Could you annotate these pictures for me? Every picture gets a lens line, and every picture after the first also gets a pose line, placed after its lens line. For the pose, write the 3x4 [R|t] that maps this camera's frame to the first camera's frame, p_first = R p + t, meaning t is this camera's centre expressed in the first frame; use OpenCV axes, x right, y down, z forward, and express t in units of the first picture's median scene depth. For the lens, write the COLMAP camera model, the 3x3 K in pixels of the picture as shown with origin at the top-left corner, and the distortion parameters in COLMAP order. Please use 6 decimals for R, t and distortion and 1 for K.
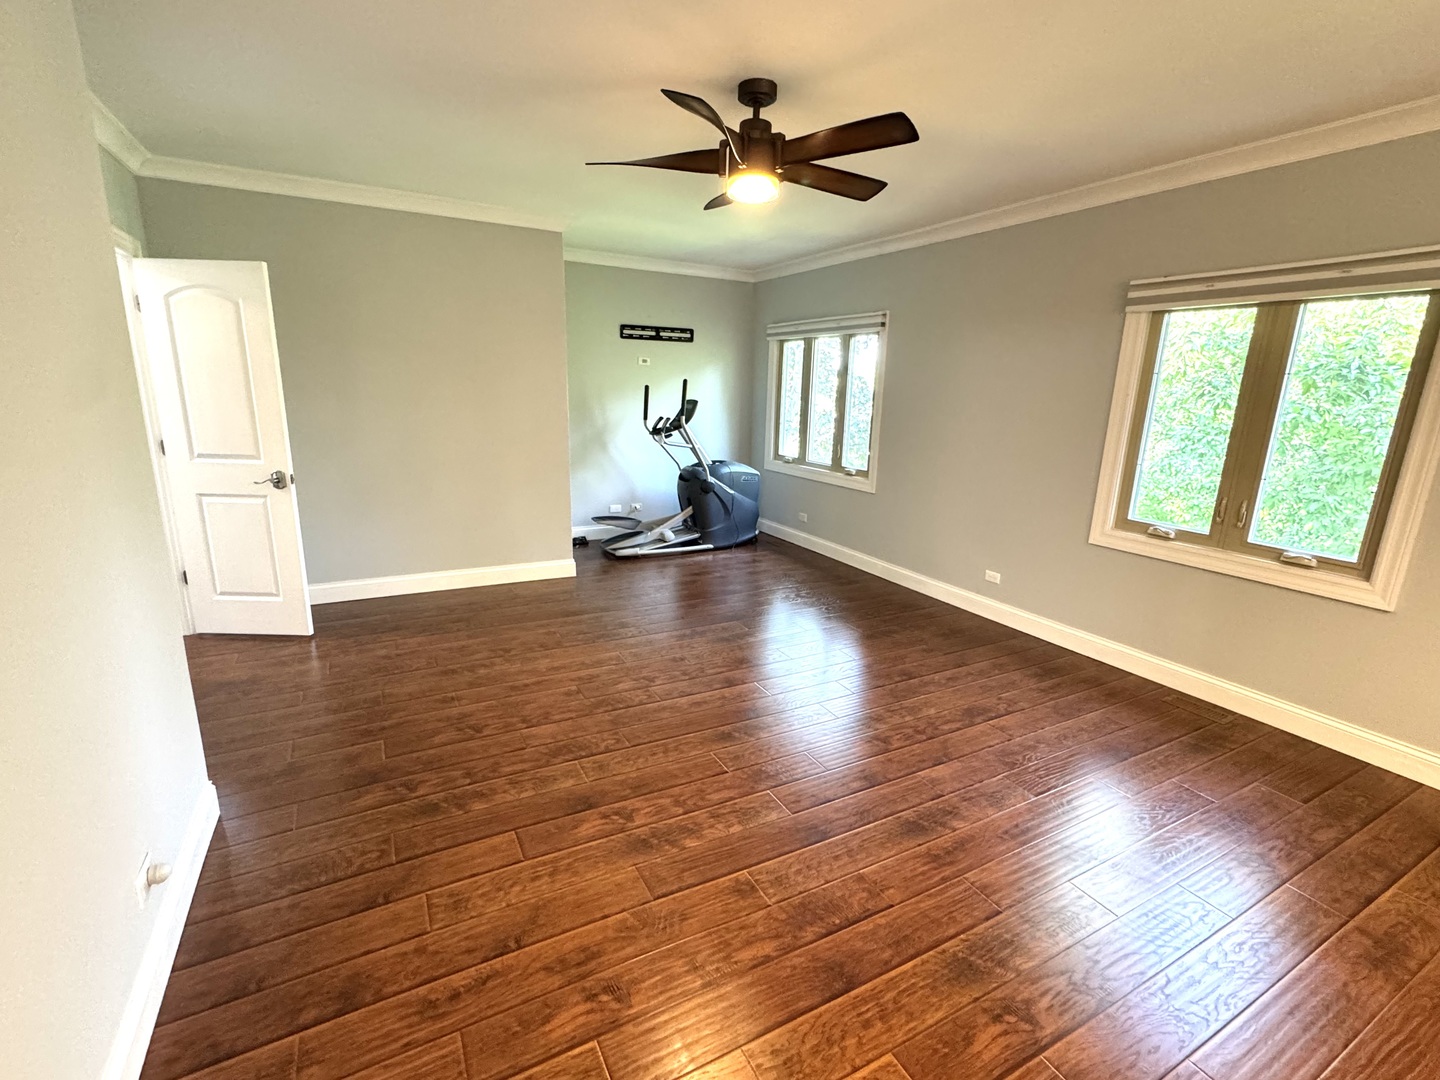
lens RADIAL K [[656.7, 0, 721.0], [0, 656.7, 540.5], [0, 0, 1]] dist [-0.006657, 0.000933]
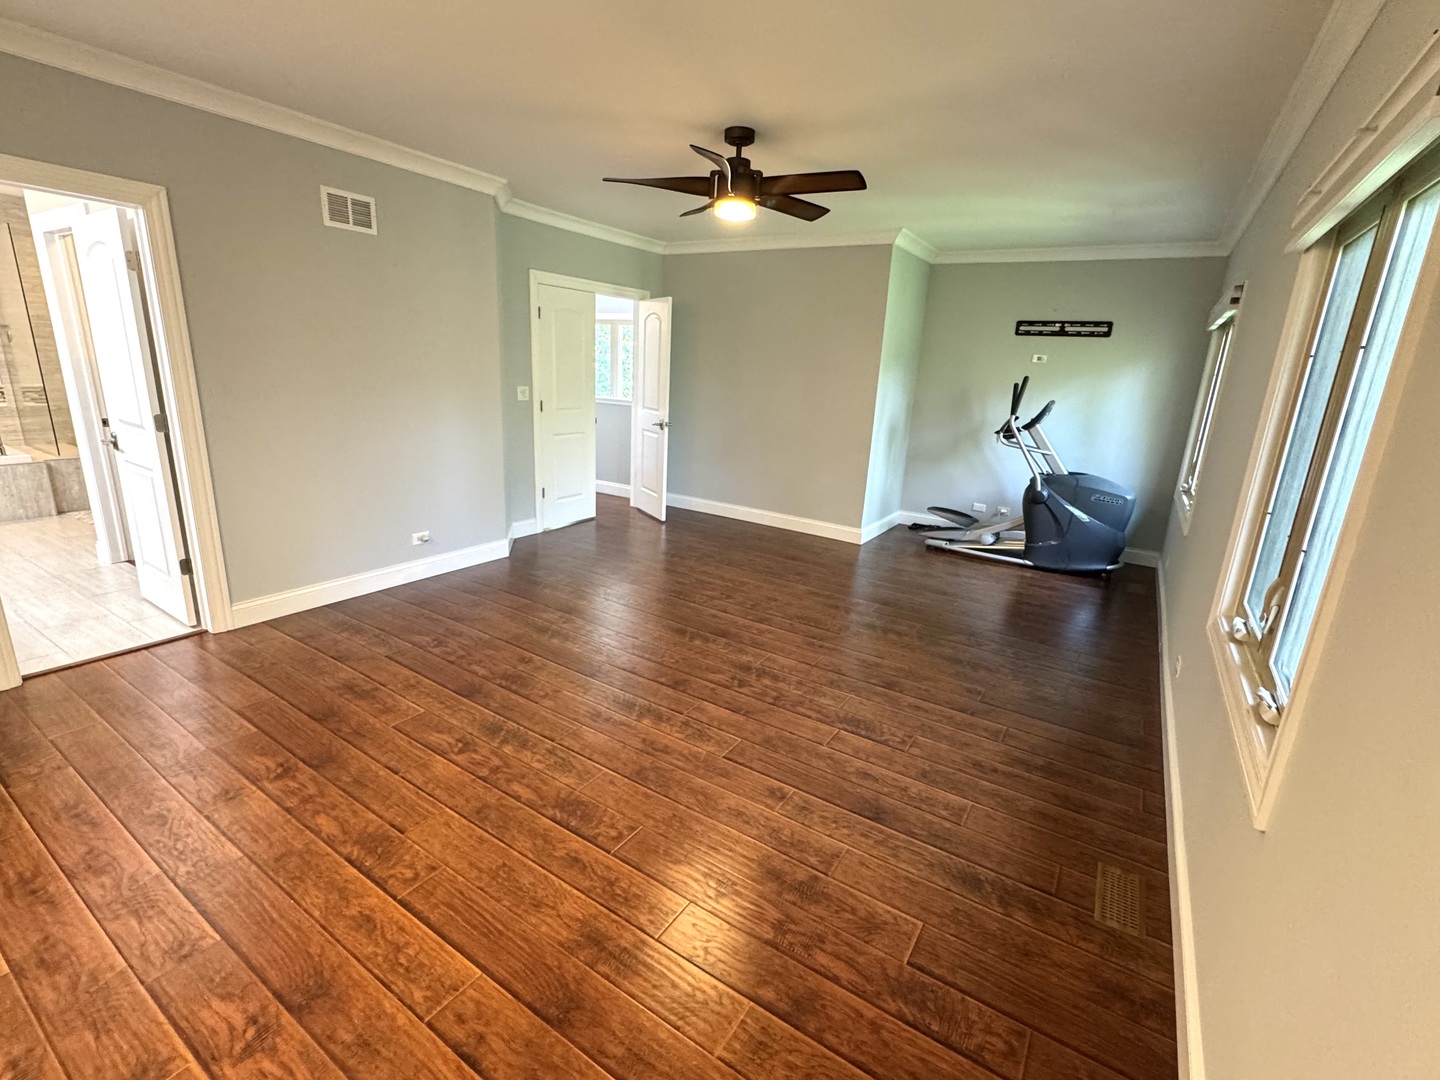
lens RADIAL K [[656.7, 0, 715.3], [0, 656.7, 542.8], [0, 0, 1]] dist [-0.006657, 0.000933]
pose [[0.474886, 0.229926, -0.849481, 0.989459], [-0.240773, 0.962383, 0.125886, -0.049715], [0.846470, 0.144750, 0.512382, 0.313893]]
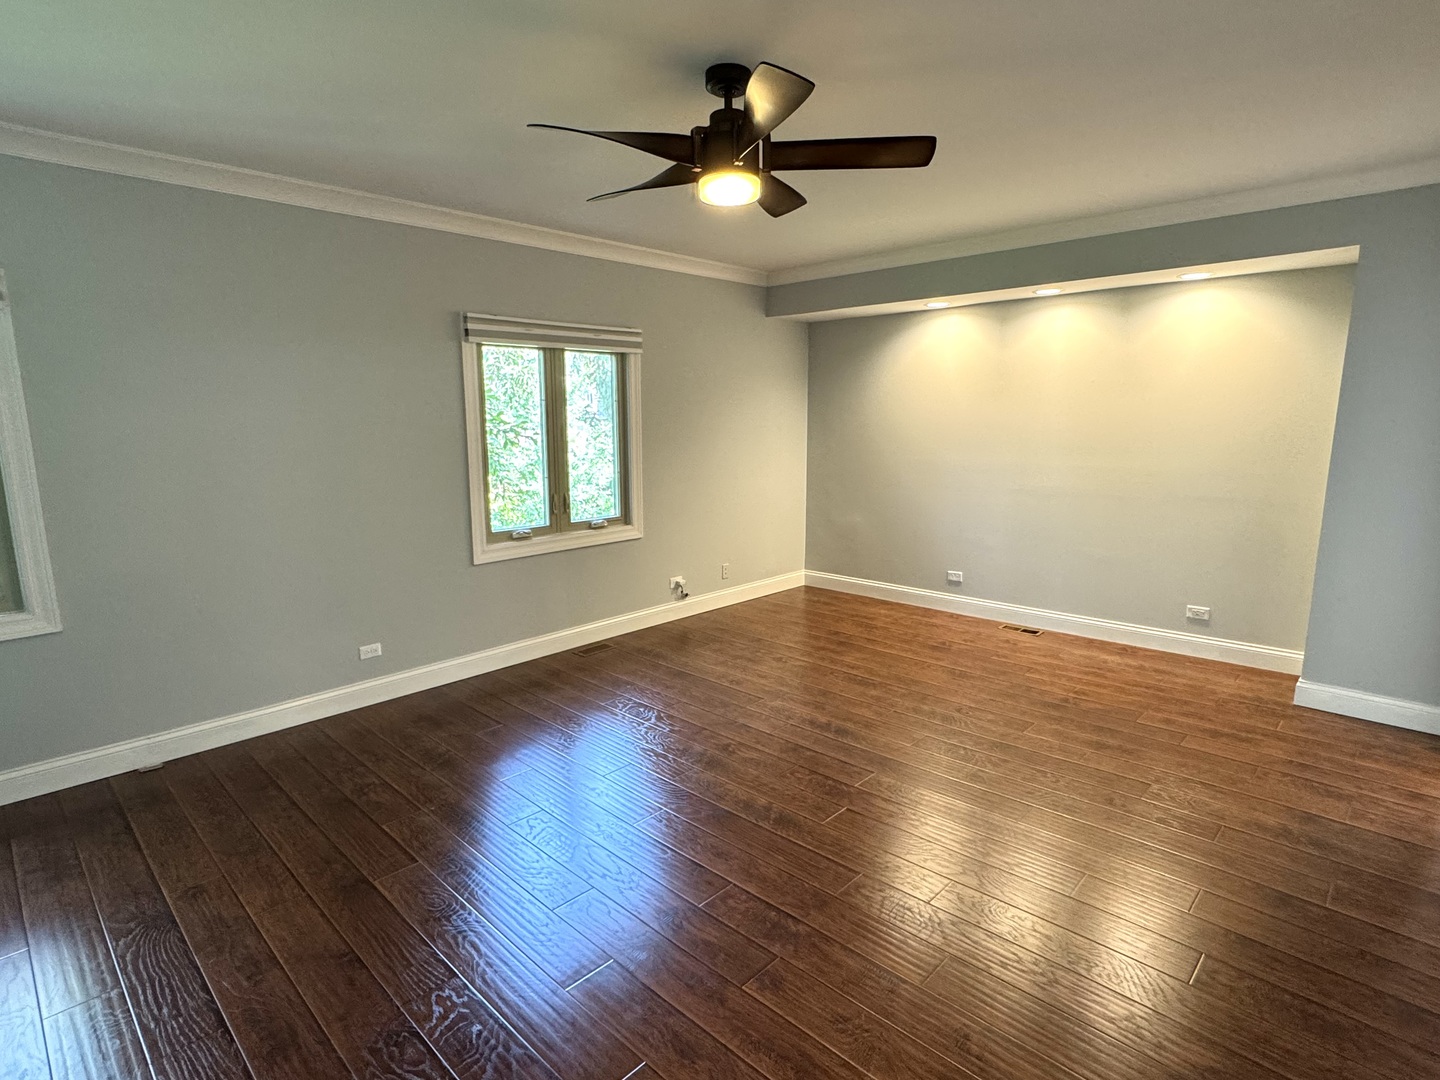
lens RADIAL K [[743.0, 0, 721.3], [0, 743.0, 548.7], [0, 0, 1]] dist [-0.002370, -0.000254]
pose [[-0.305959, -0.191146, 0.932659, -0.714930], [0.221835, 0.938359, 0.265088, -0.277157], [-0.925839, 0.288002, -0.244696, 1.068958]]
